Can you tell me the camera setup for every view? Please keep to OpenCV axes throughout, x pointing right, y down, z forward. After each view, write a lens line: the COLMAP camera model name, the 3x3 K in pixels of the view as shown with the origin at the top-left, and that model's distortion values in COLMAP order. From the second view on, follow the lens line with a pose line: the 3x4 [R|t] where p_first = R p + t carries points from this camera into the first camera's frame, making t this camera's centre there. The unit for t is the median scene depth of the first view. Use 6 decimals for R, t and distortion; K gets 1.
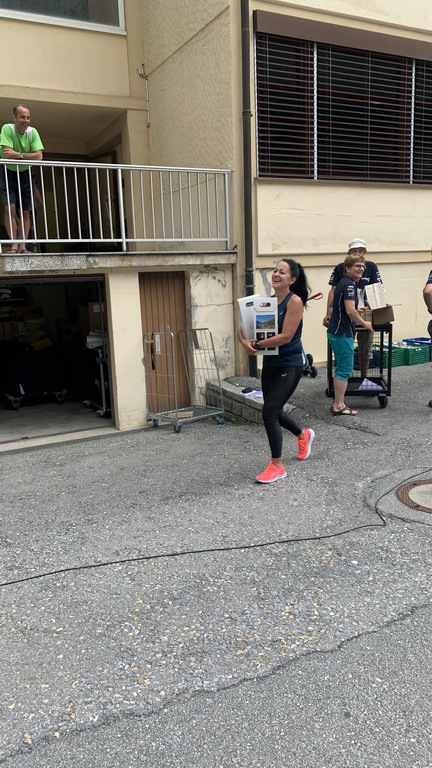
lens RADIAL K [[646.5, 0, 216.0], [0, 646.5, 384.0], [0, 0, 1]] dist [0.037879, -0.006067]
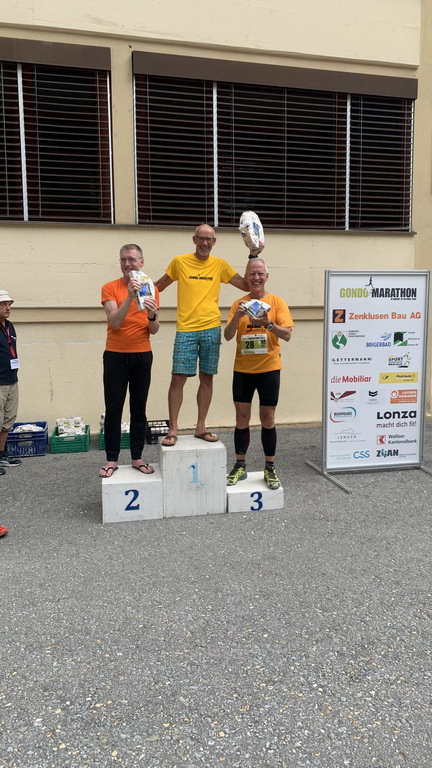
lens RADIAL K [[583.7, 0, 216.0], [0, 583.7, 384.0], [0, 0, 1]] dist [0.105996, -0.184904]
pose [[0.964262, 0.052677, -0.259661, 0.405449], [-0.068305, 0.996333, -0.051530, -0.054885], [0.255994, 0.067425, 0.964324, 0.228560]]
